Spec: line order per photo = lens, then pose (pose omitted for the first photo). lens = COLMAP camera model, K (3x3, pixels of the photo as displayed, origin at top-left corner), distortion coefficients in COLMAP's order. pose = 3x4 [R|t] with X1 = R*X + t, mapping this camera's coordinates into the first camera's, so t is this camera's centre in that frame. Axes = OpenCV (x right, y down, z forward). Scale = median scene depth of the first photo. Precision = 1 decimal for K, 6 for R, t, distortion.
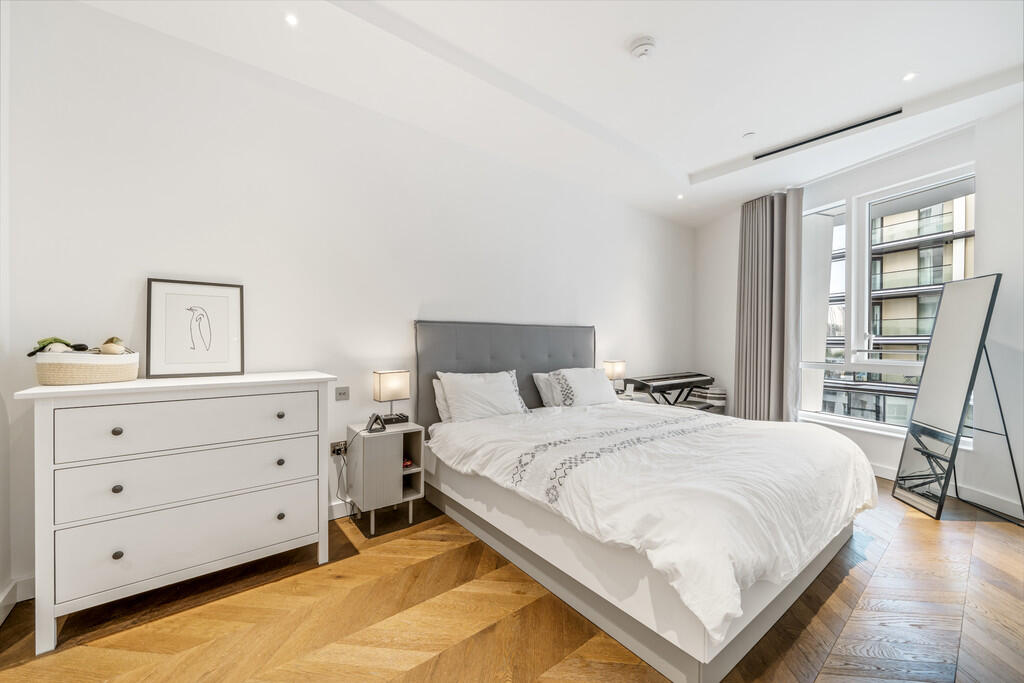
lens RADIAL K [[387.3, 0, 512.0], [0, 387.3, 341.5], [0, 0, 1]] dist [0.000585, 0.000032]
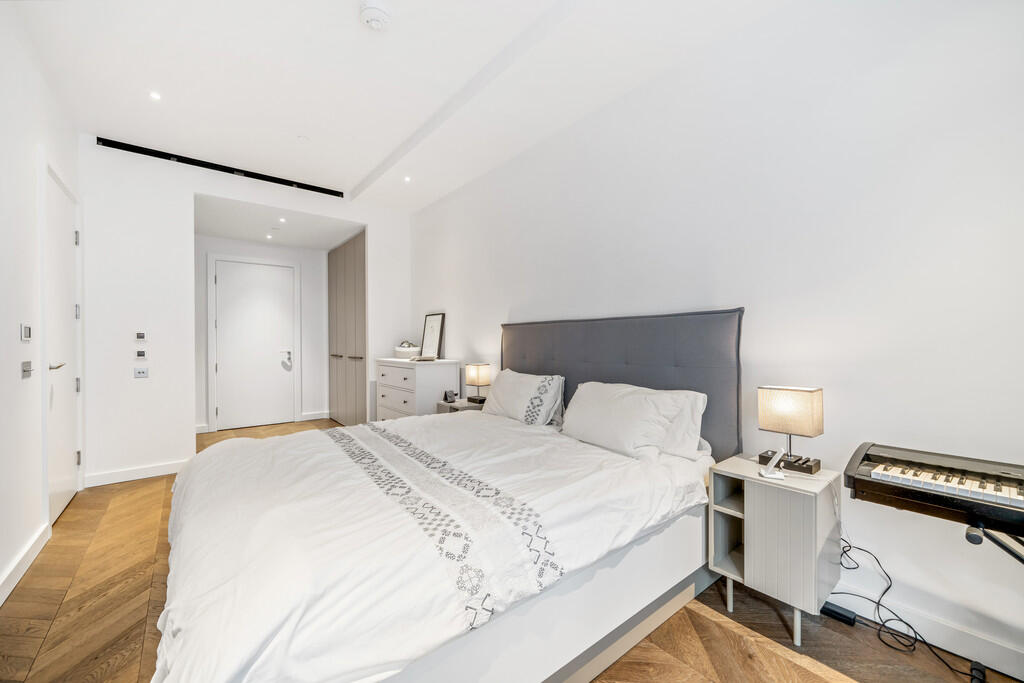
lens RADIAL K [[387.3, 0, 512.0], [0, 387.3, 341.5], [0, 0, 1]] dist [0.000585, 0.000032]
pose [[-0.014408, -0.004754, -0.999885, 1.178034], [-0.001235, 0.999988, -0.004737, 0.001873], [0.999895, 0.001167, -0.014414, 1.332781]]
